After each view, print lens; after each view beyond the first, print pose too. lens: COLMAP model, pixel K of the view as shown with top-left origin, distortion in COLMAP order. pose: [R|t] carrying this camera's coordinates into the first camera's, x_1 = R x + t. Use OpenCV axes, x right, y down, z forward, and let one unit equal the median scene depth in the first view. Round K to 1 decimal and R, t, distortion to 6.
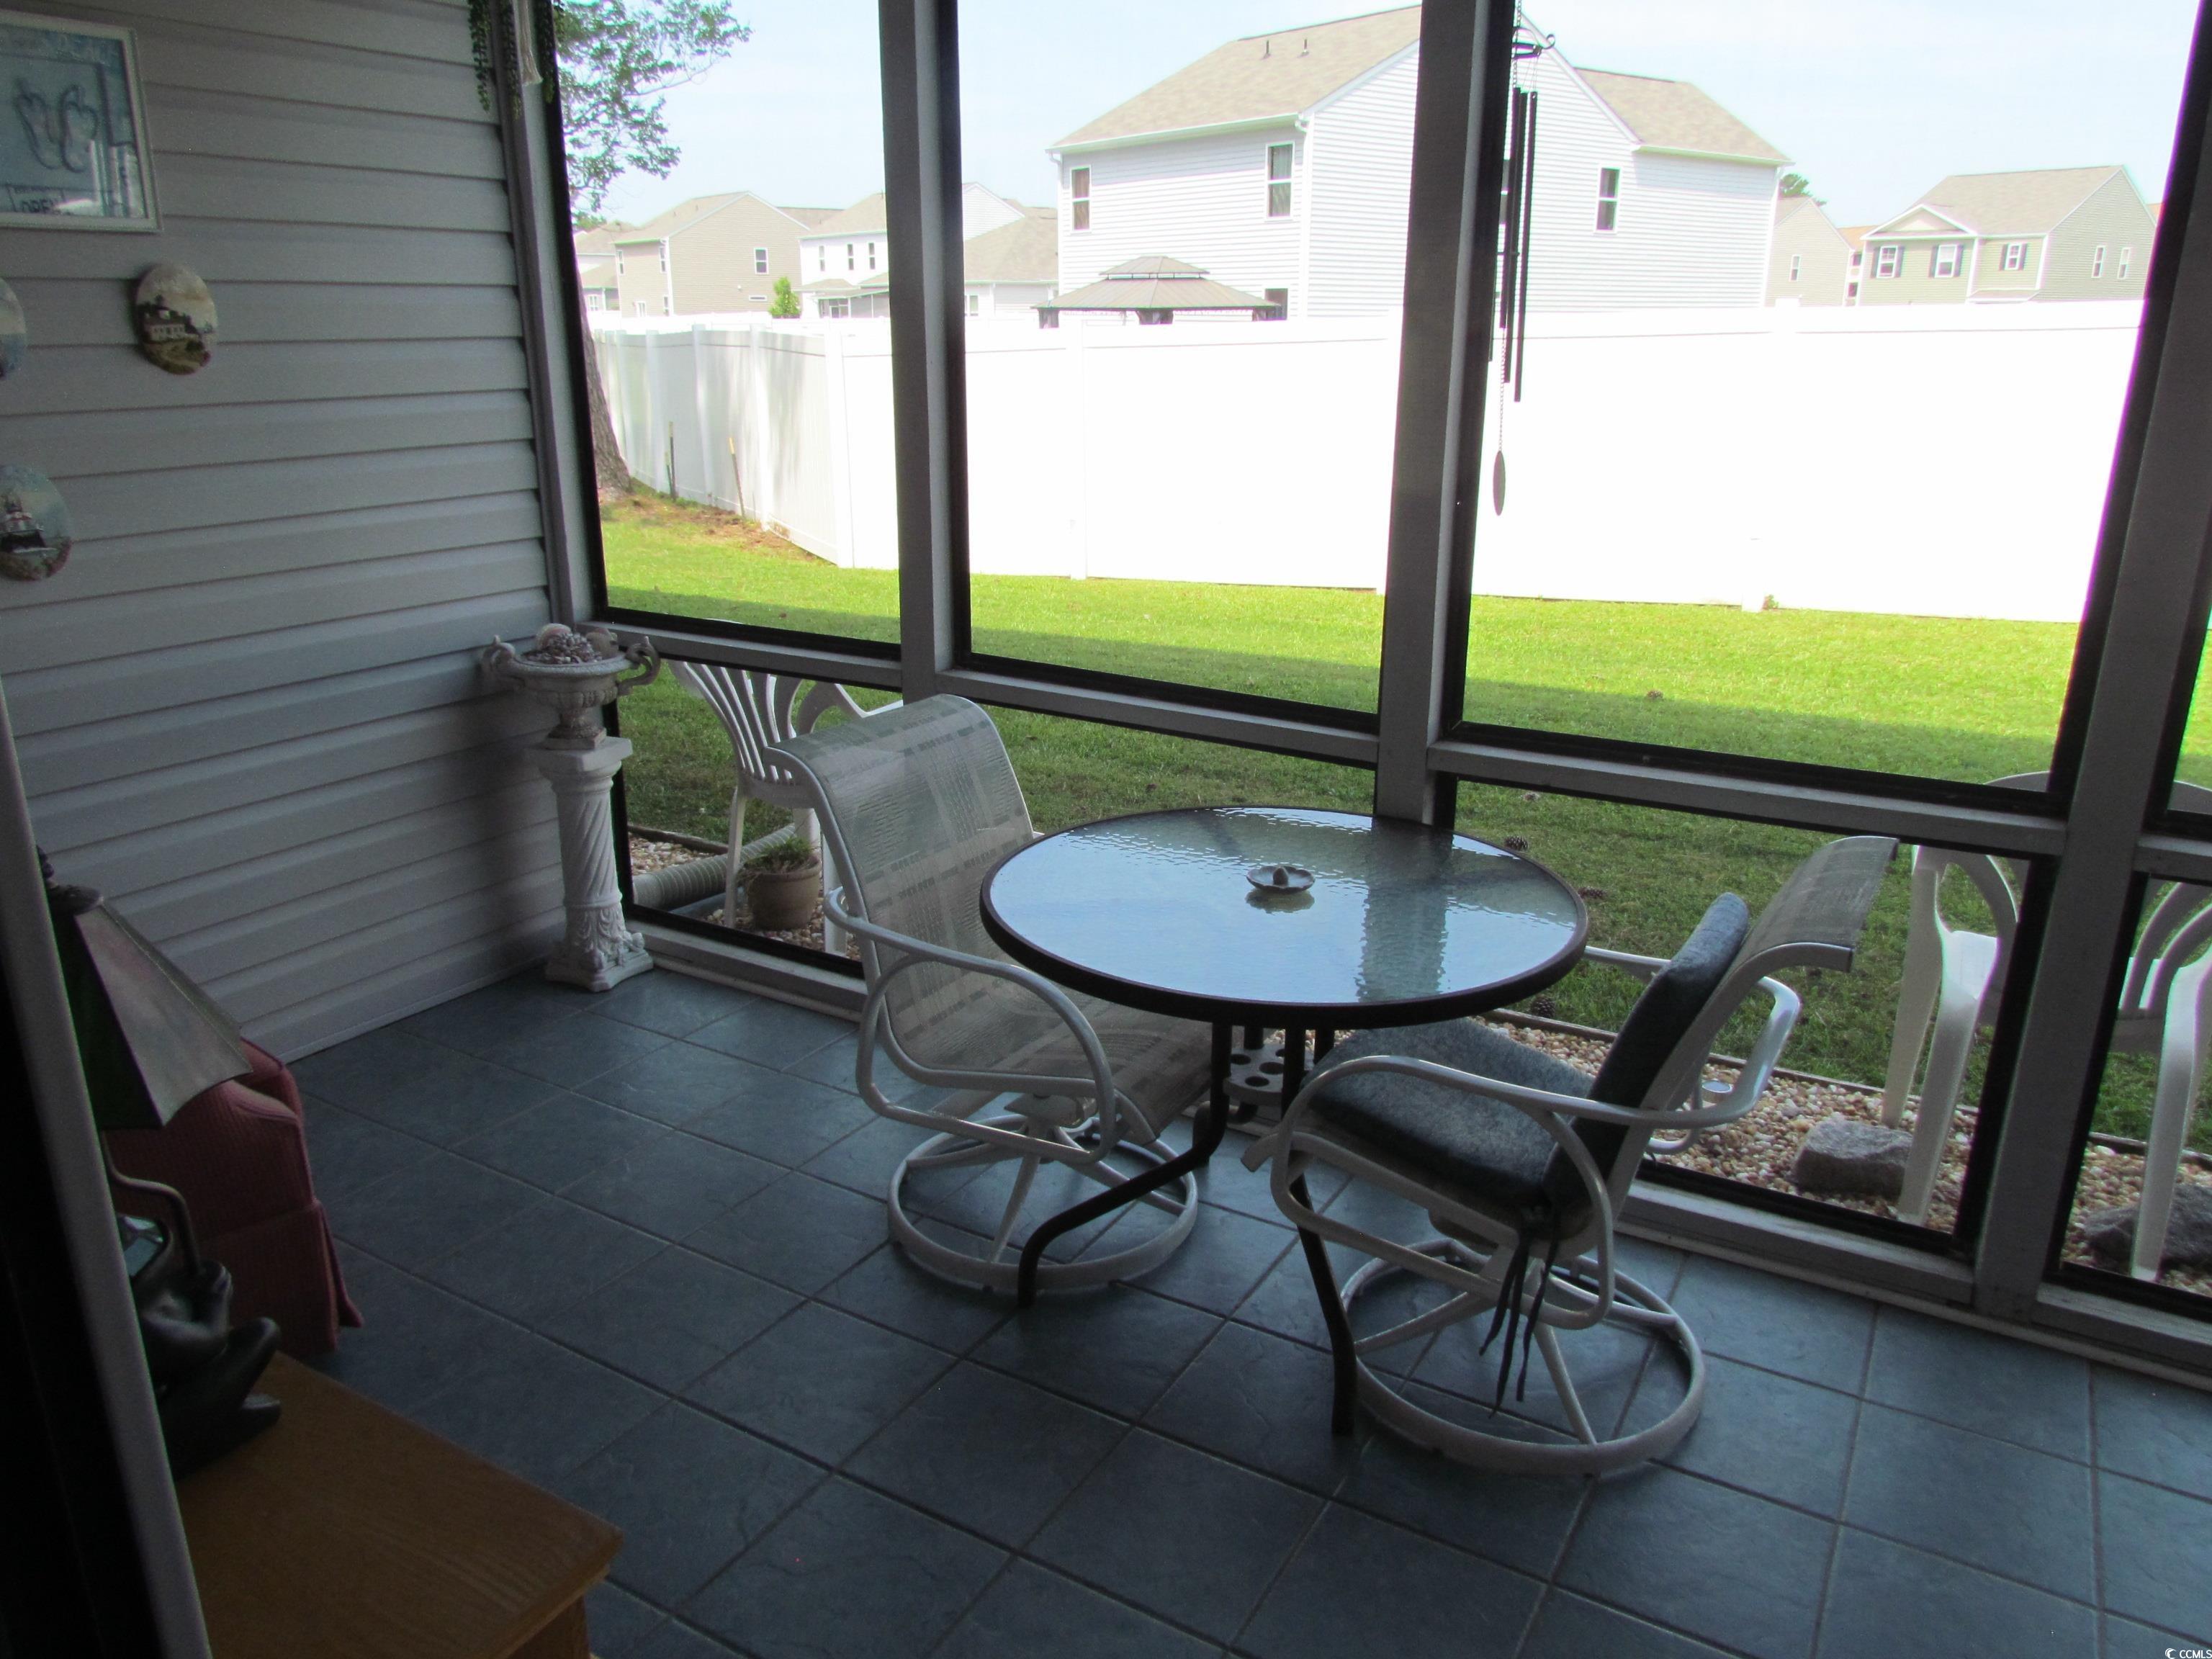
lens RADIAL K [[1573.0, 0, 1112.6], [0, 1573.0, 832.5], [0, 0, 1]] dist [-0.025062, 0.005850]
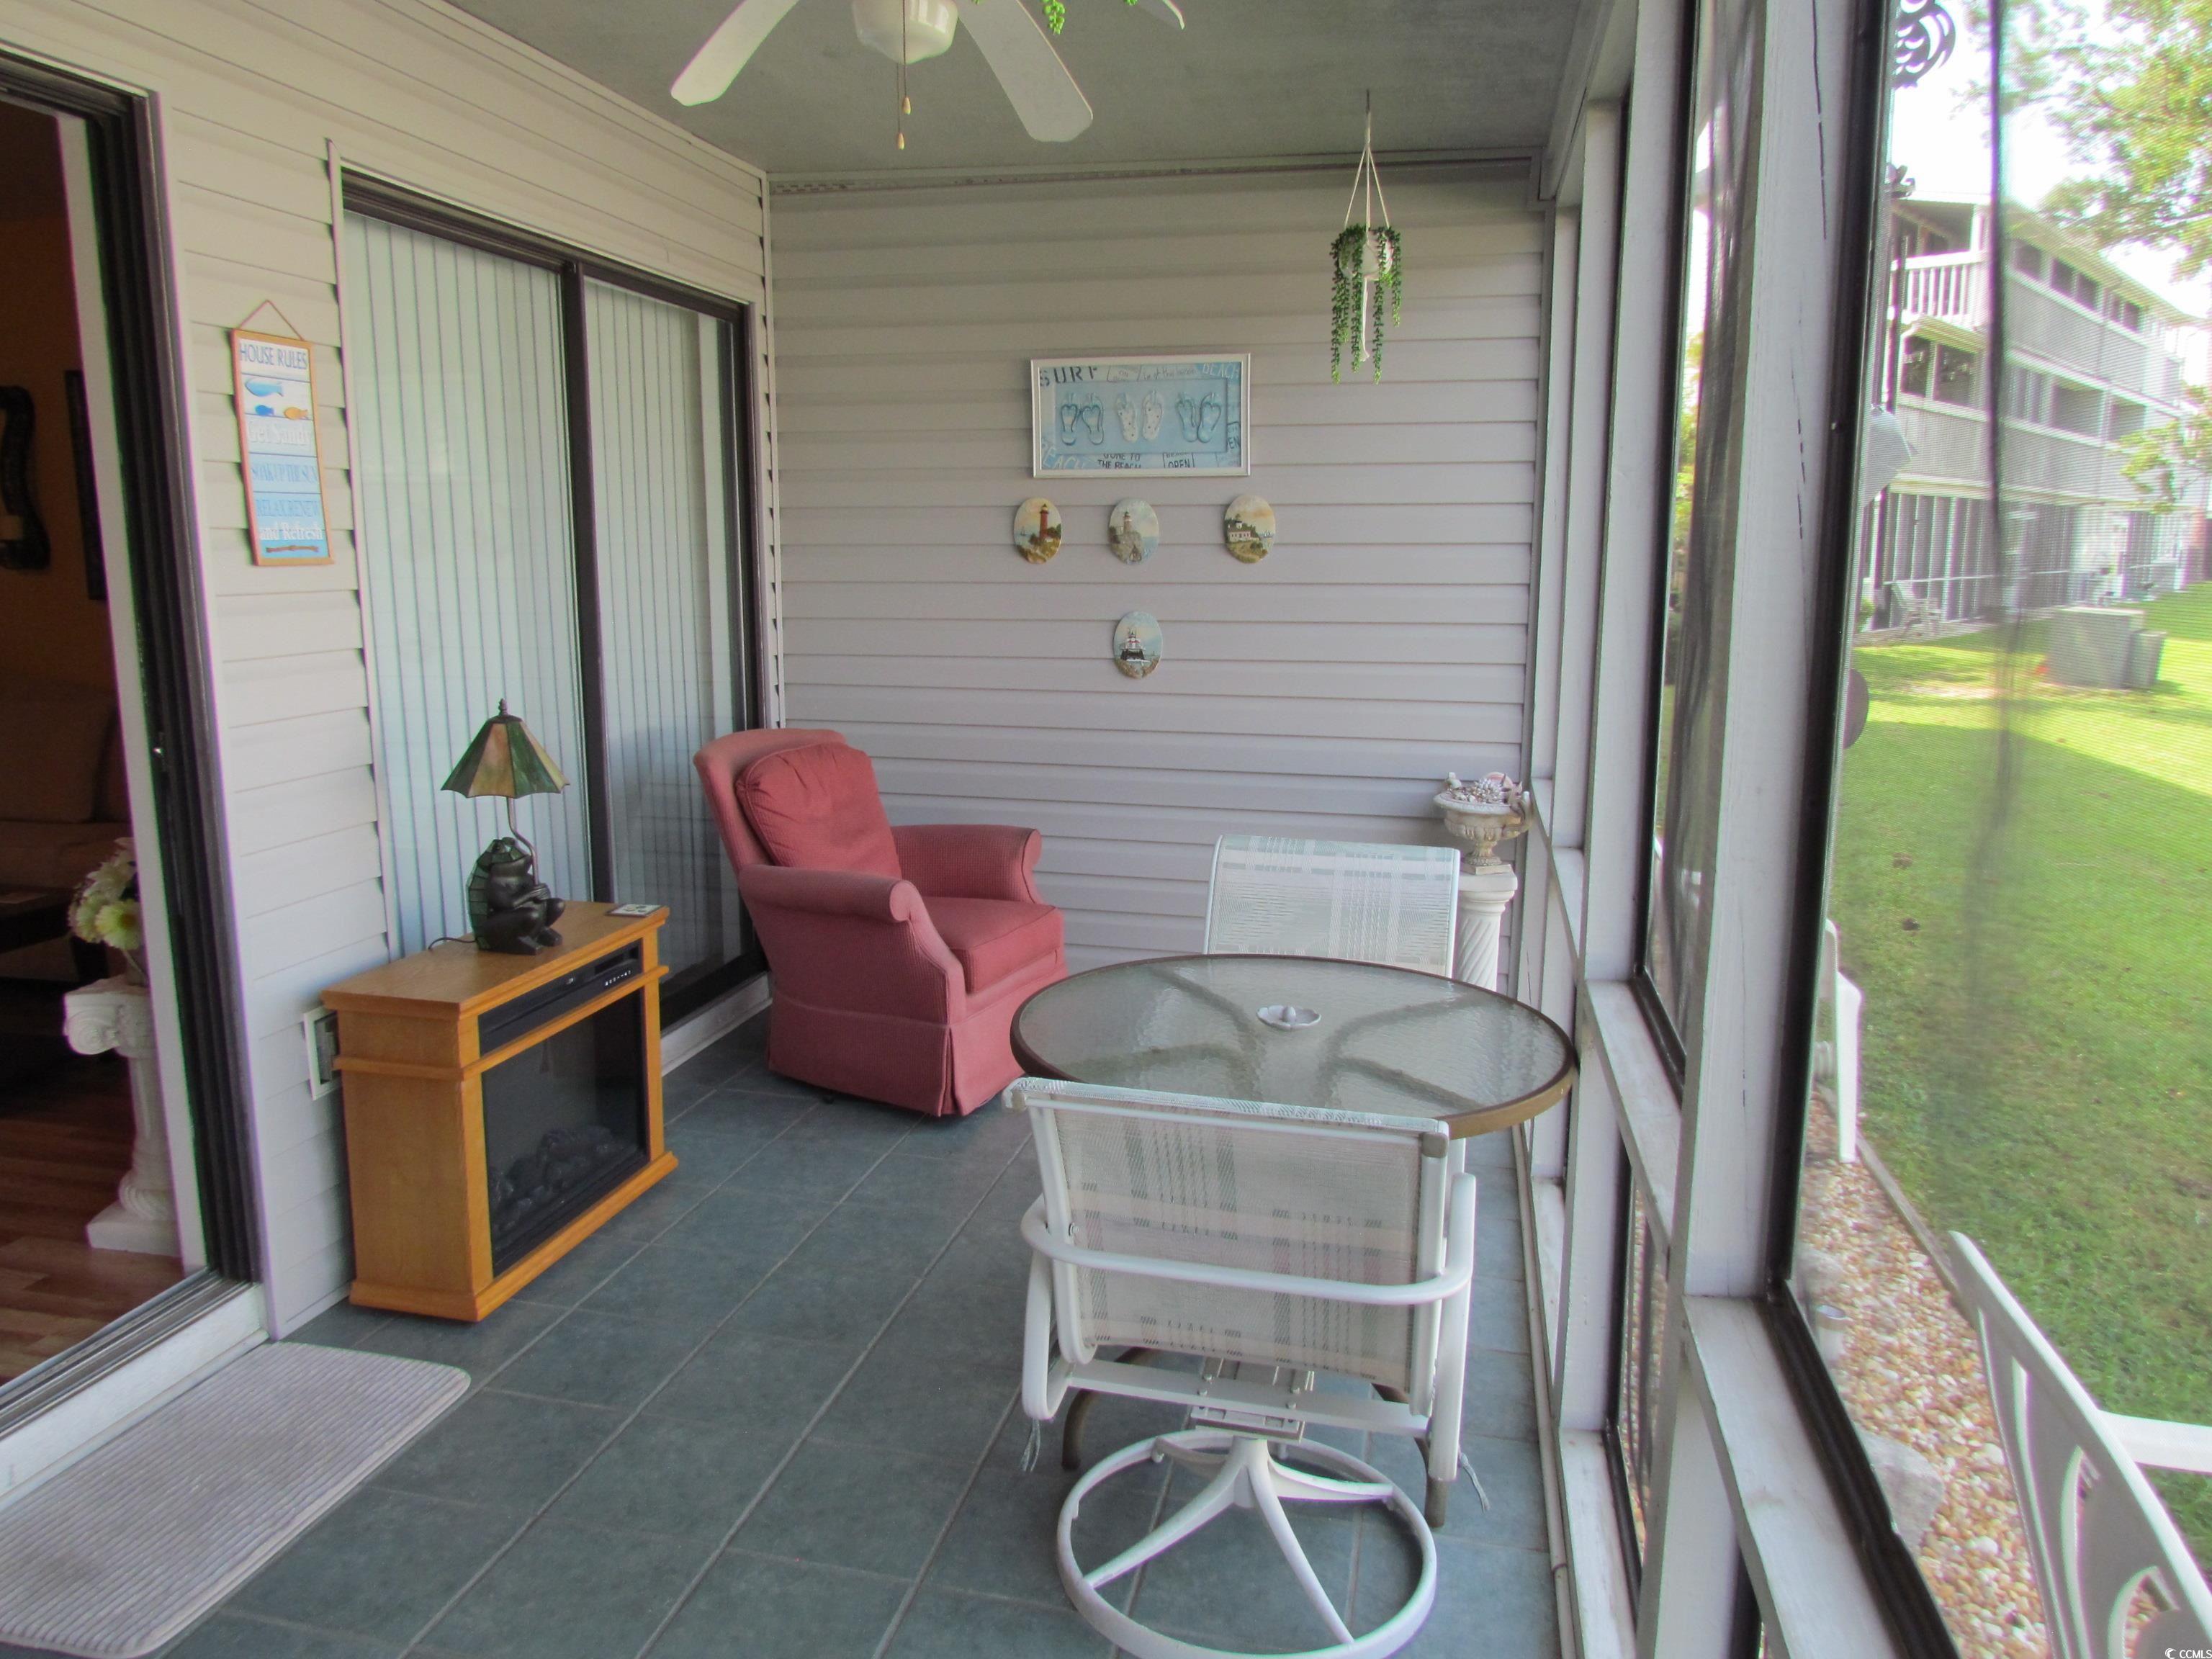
lens RADIAL K [[1573.0, 0, 1112.6], [0, 1573.0, 832.5], [0, 0, 1]] dist [-0.025062, 0.005850]
pose [[0.316802, 0.166610, -0.933744, 0.907133], [-0.293737, 0.953287, 0.070438, -0.113356], [0.901862, 0.251961, 0.350943, 0.412163]]
